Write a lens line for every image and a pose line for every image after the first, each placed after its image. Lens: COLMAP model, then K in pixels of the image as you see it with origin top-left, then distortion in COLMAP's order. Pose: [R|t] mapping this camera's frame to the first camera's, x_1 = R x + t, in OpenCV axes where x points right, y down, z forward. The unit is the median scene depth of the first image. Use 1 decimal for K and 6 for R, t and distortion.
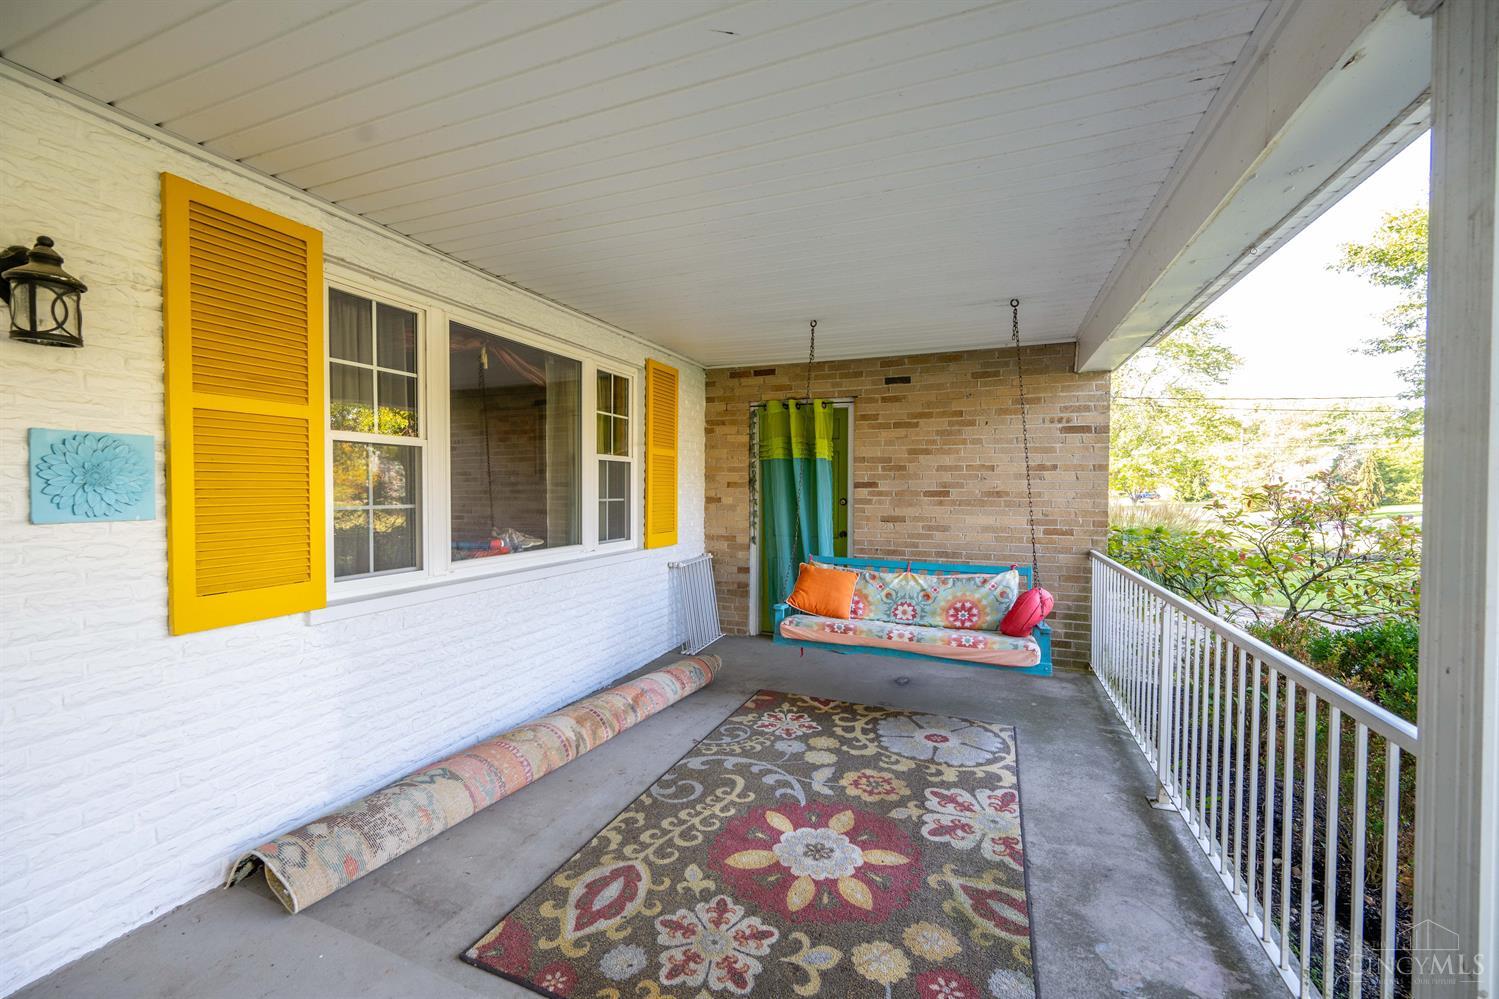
lens RADIAL K [[599.1, 0, 749.5], [0, 599.1, 499.5], [0, 0, 1]] dist [0.000231, 0.000324]
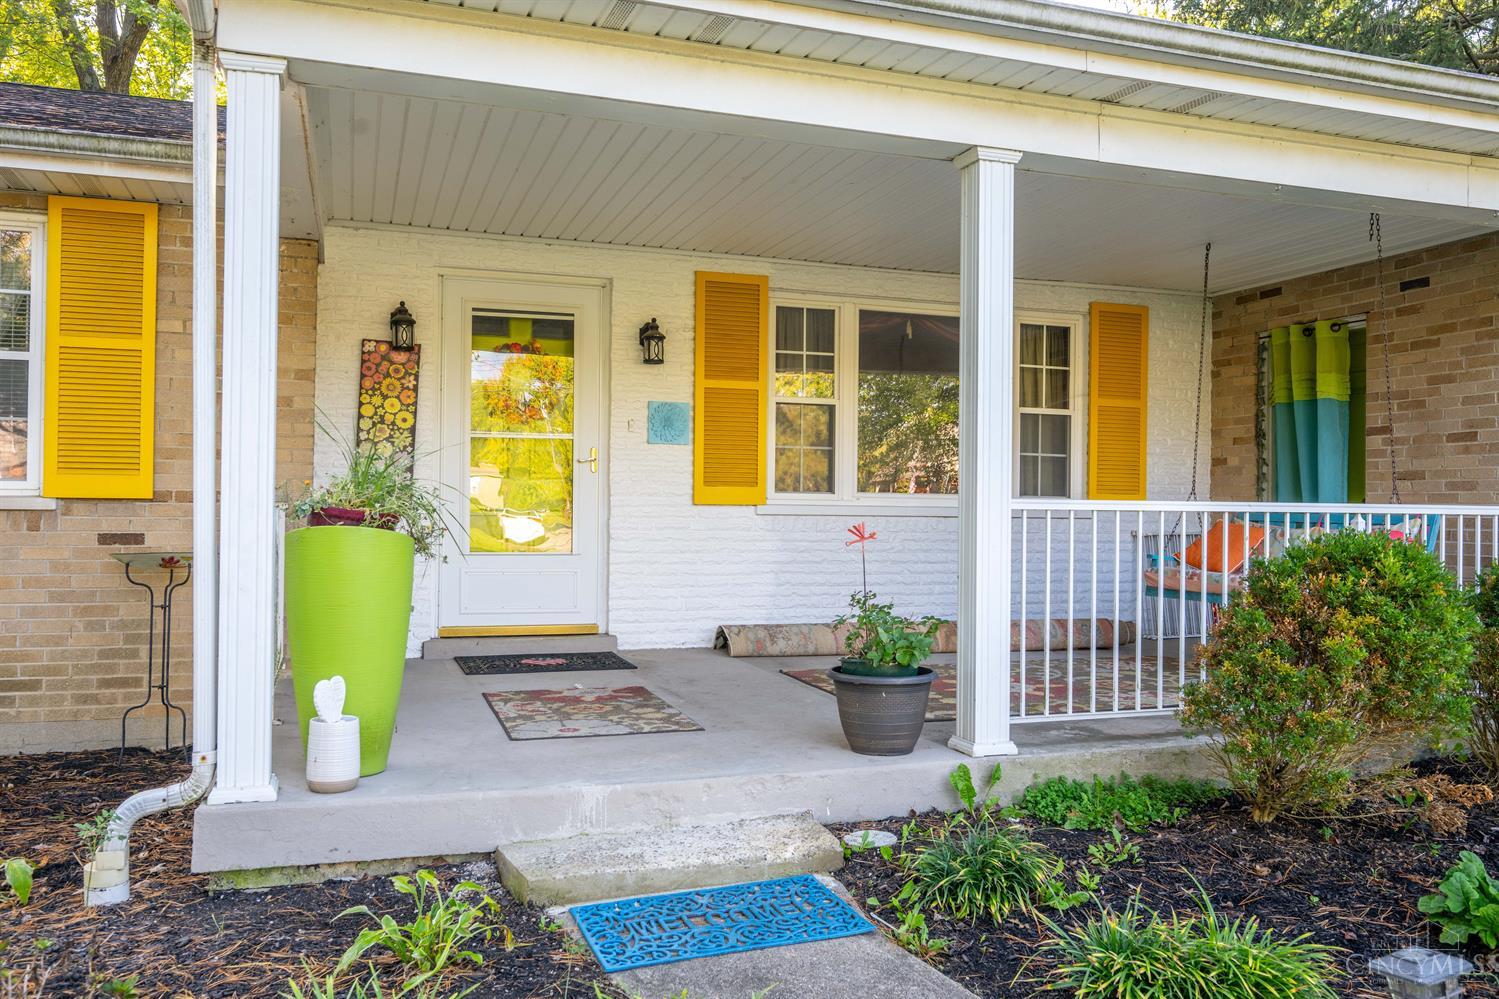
lens RADIAL K [[1184.6, 0, 749.5], [0, 1184.6, 499.5], [0, 0, 1]] dist [-0.003458, -0.003654]
pose [[0.650509, -0.002225, -0.759495, 0.833692], [-0.024740, 0.999403, -0.024117, 0.119675], [0.759096, 0.034478, 0.650065, -0.548678]]
